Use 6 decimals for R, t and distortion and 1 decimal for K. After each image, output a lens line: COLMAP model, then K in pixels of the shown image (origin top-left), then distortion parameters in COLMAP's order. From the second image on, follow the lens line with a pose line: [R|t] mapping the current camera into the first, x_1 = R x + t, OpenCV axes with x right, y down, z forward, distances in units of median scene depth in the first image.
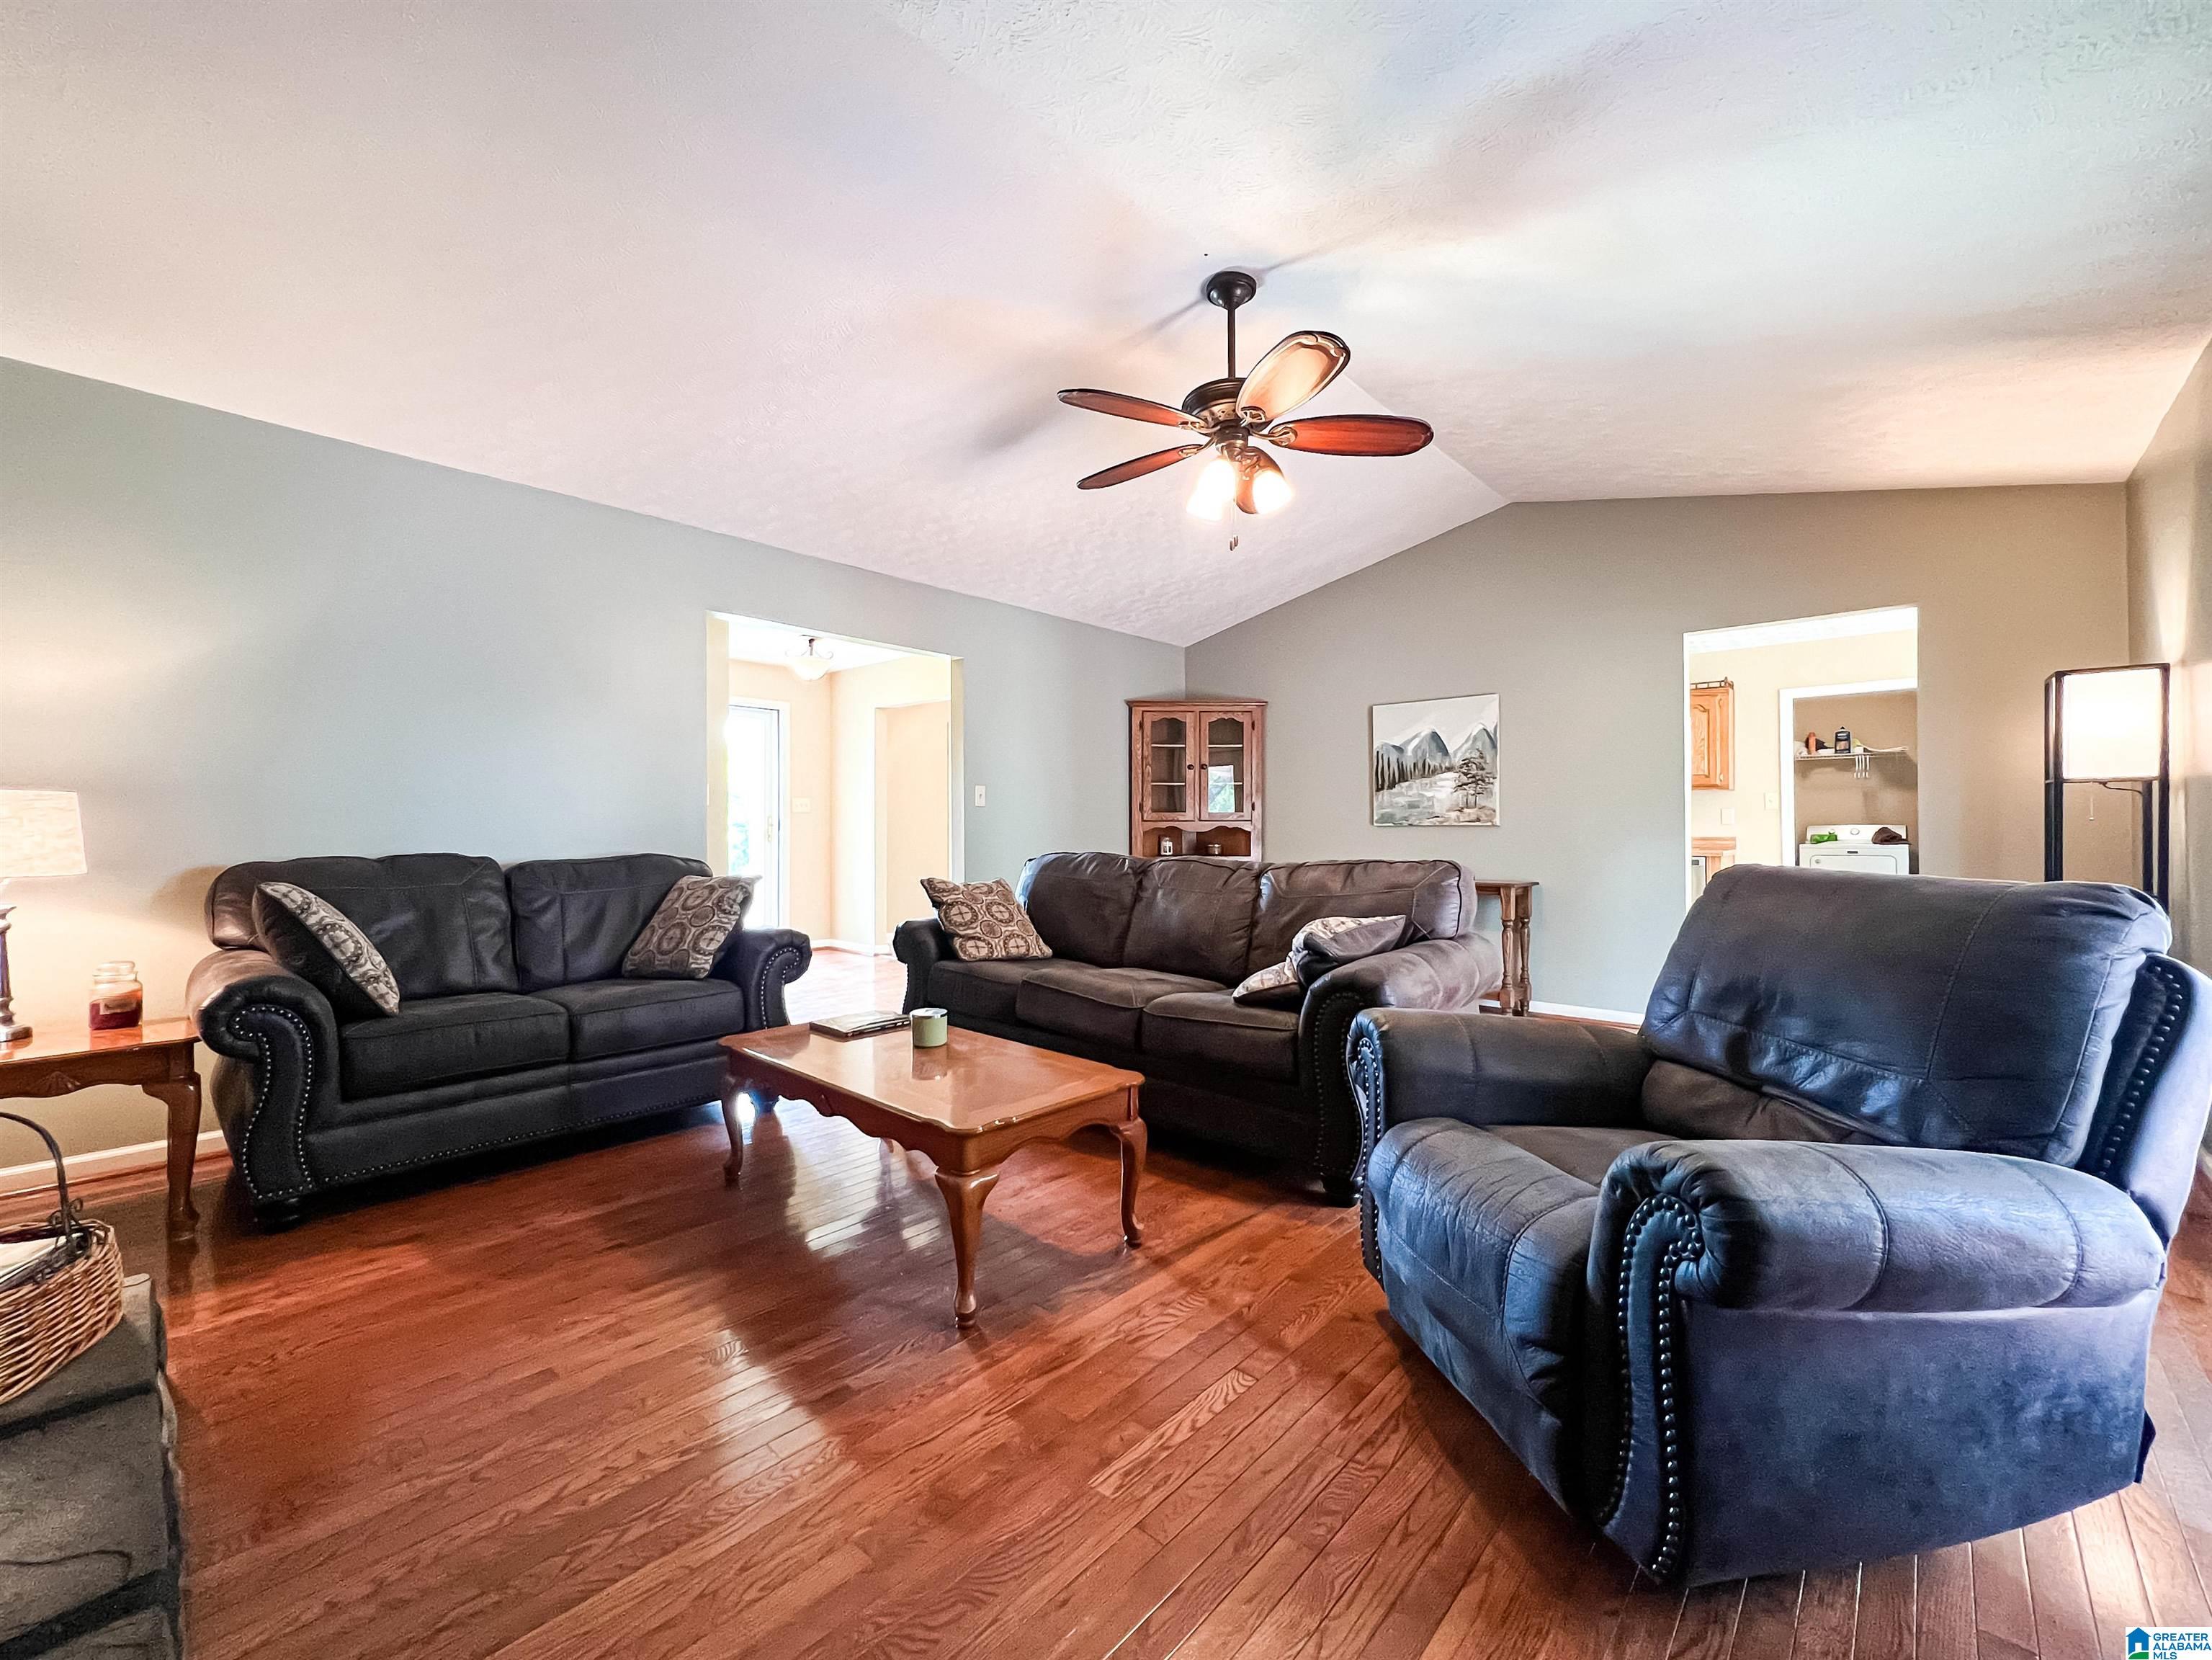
lens RADIAL K [[895.3, 0, 1103.4], [0, 895.3, 835.4], [0, 0, 1]] dist [-0.002382, 0.000586]
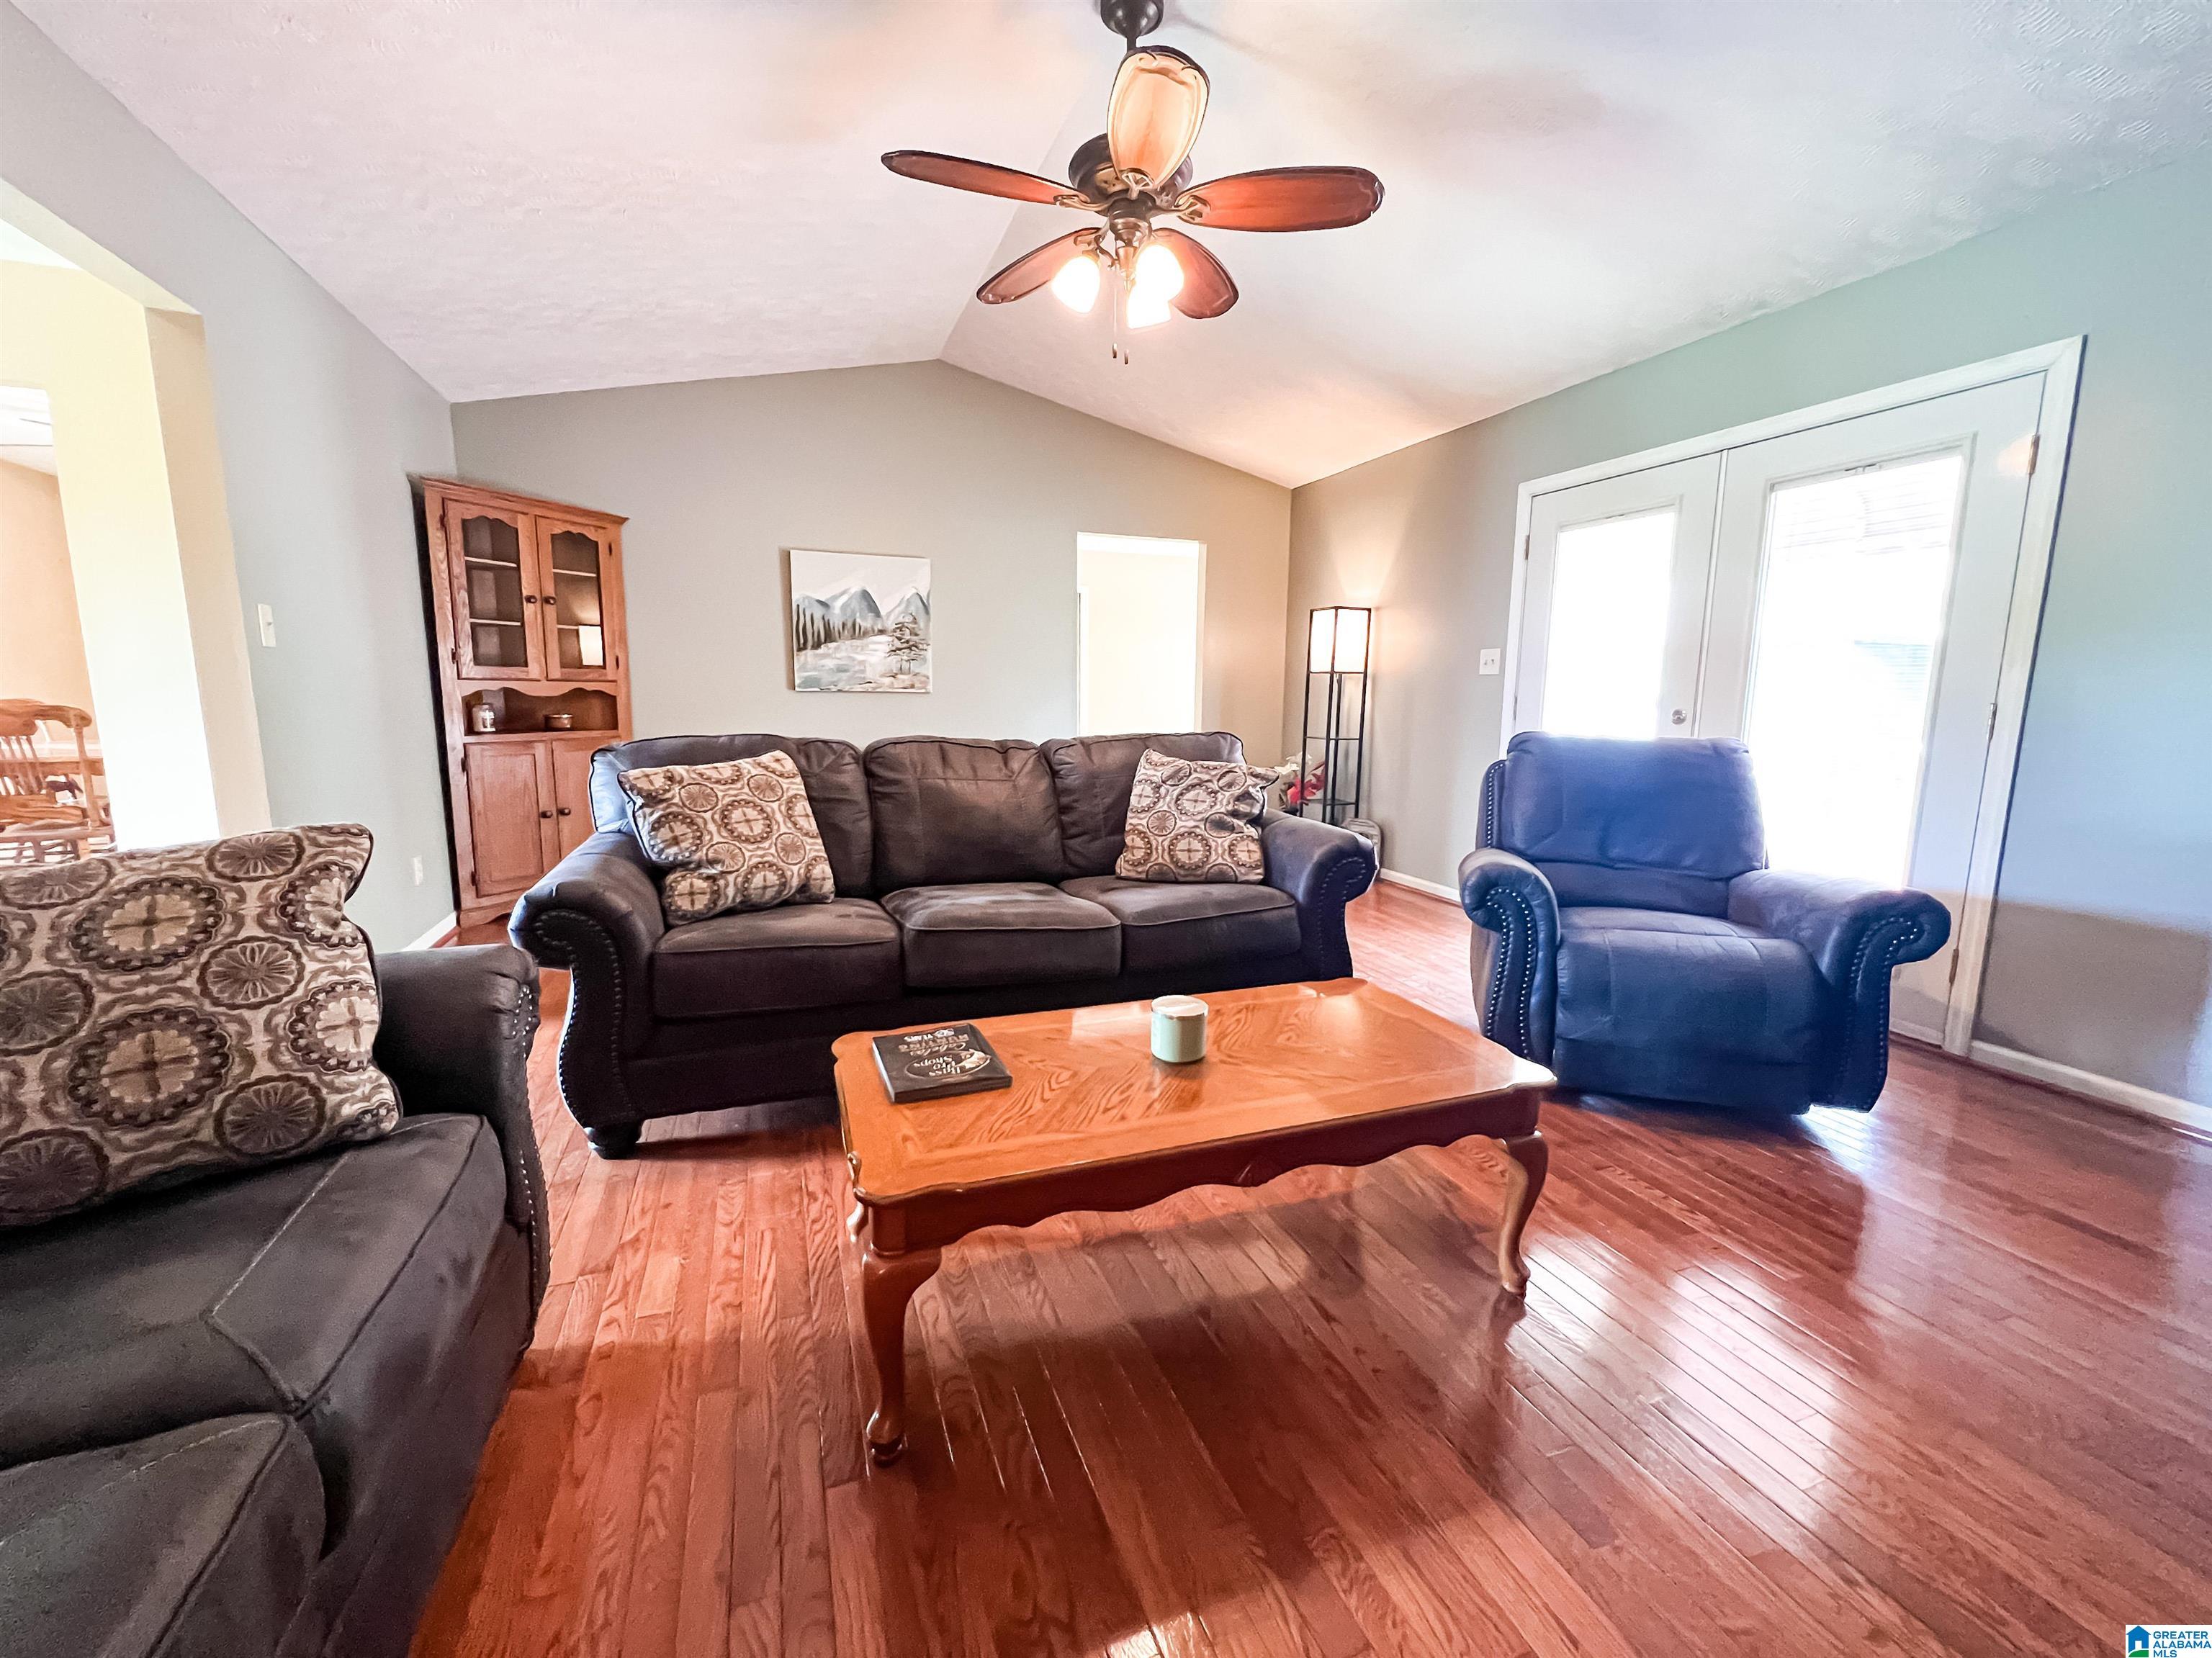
lens RADIAL K [[895.1, 0, 1106.8], [0, 895.1, 815.4], [0, 0, 1]] dist [-0.002382, 0.000586]
pose [[0.447198, -0.115570, 0.886937, -0.367988], [-0.007369, 0.991107, 0.132860, -0.009009], [-0.894404, -0.065950, 0.442370, 0.350054]]
